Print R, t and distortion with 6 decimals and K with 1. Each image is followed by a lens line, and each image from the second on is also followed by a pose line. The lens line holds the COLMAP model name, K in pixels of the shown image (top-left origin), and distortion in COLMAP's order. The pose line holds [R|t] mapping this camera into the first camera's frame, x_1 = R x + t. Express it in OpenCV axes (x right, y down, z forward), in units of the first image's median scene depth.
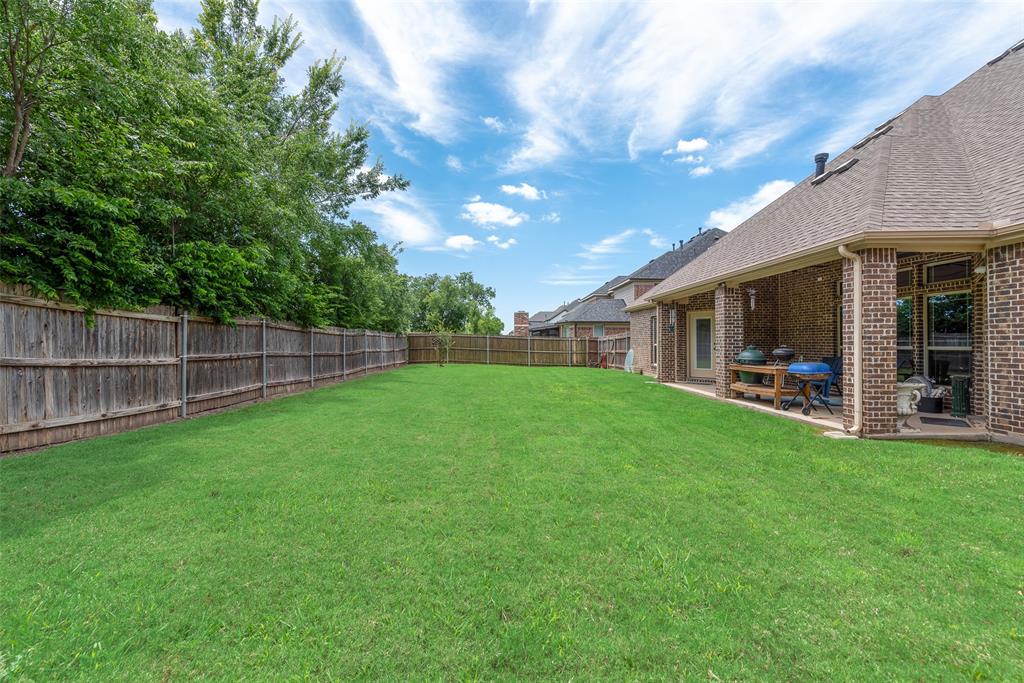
lens RADIAL K [[415.5, 0, 510.7], [0, 415.5, 340.4], [0, 0, 1]] dist [-0.004107, -0.000295]
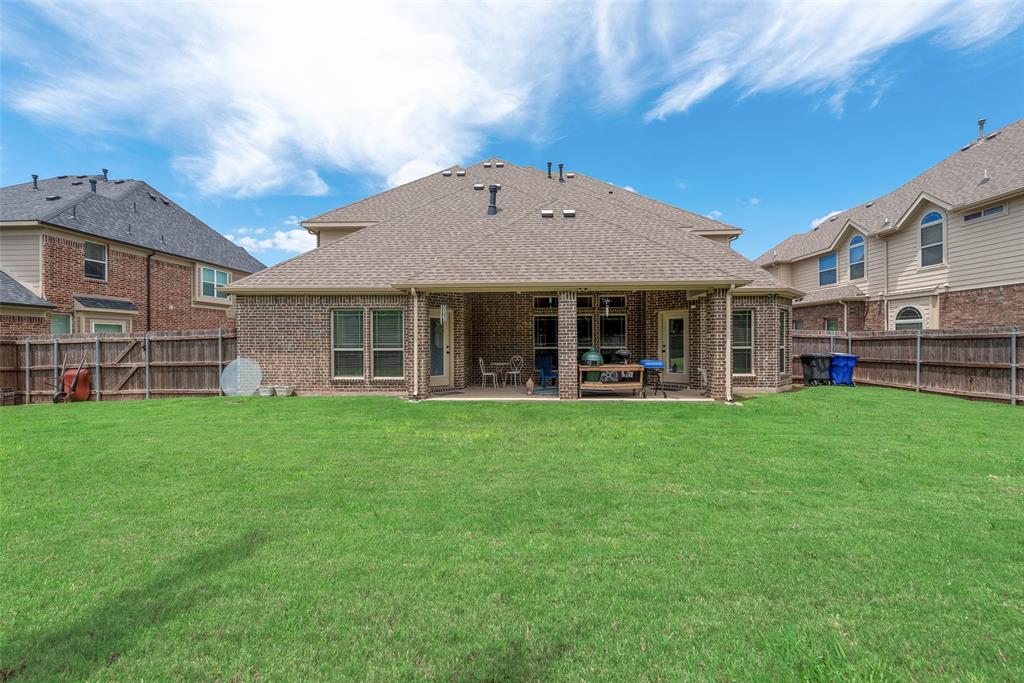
lens RADIAL K [[438.9, 0, 510.7], [0, 438.9, 344.9], [0, 0, 1]] dist [-0.002893, -0.000523]
pose [[0.060090, -0.003329, 0.998187, -0.300476], [-0.000747, 0.999994, 0.003380, 0.000042], [-0.998193, -0.000949, 0.060087, 0.555823]]
